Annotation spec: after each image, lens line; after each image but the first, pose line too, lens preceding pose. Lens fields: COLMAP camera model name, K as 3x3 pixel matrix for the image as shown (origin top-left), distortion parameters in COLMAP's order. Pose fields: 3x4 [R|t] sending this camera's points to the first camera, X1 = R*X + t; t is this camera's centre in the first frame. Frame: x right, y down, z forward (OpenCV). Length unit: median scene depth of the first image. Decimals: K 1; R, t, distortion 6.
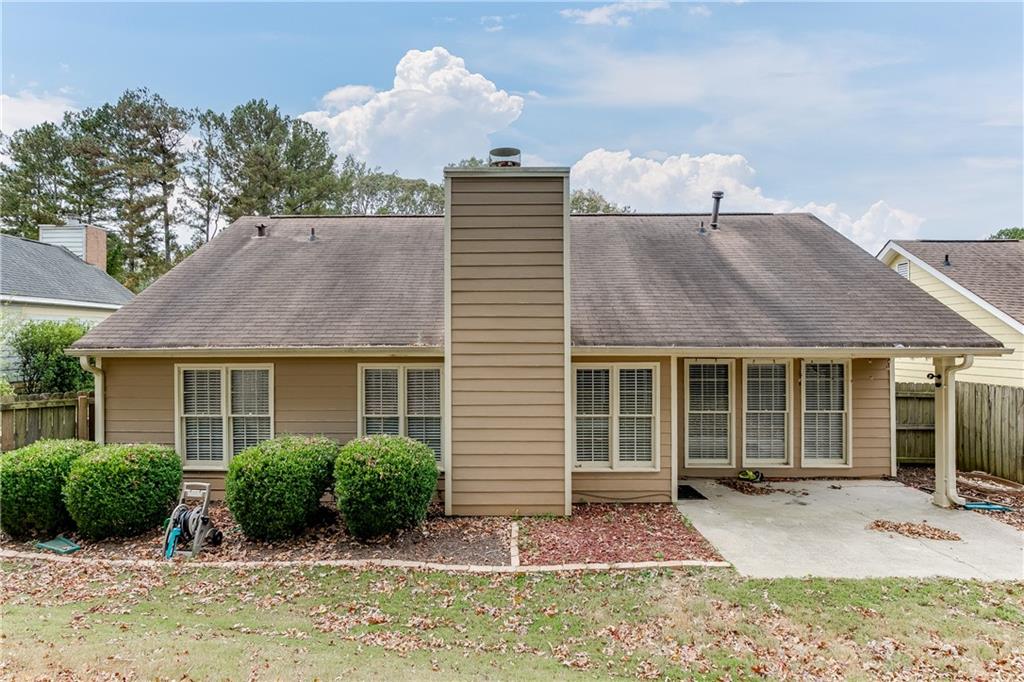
lens RADIAL K [[557.2, 0, 515.3], [0, 557.2, 336.1], [0, 0, 1]] dist [0.027025, -0.030880]
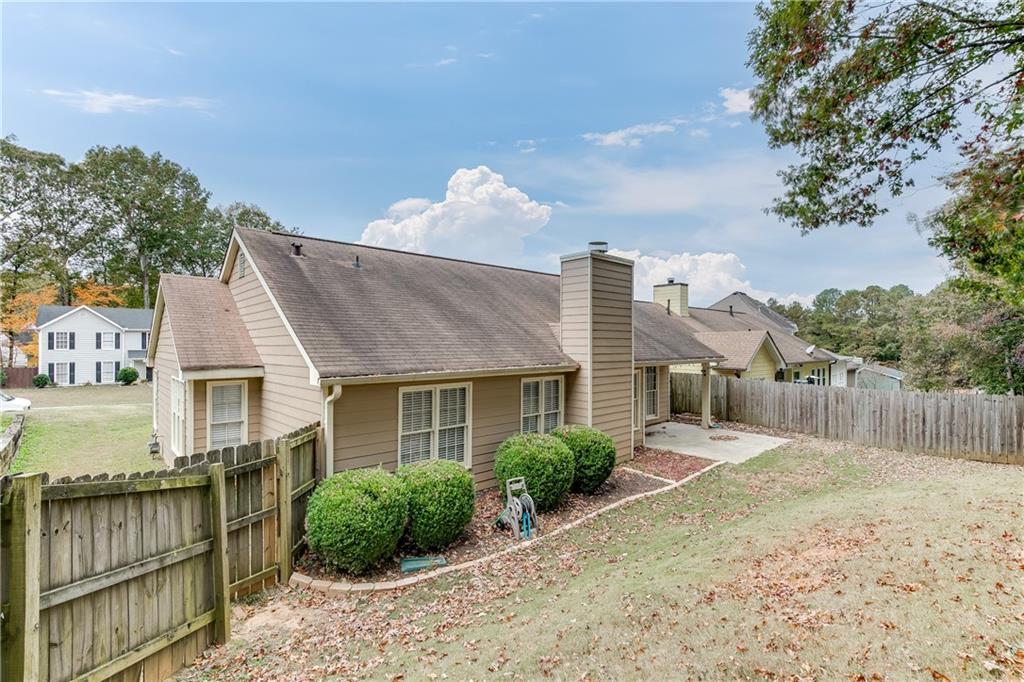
lens RADIAL K [[459.8, 0, 517.3], [0, 459.8, 341.0], [0, 0, 1]] dist [-0.016341, 0.006764]
pose [[0.716715, 0.007021, 0.697331, -1.134154], [-0.007279, 0.999970, -0.002586, -0.041480], [-0.697329, -0.003222, 0.716744, 0.216809]]
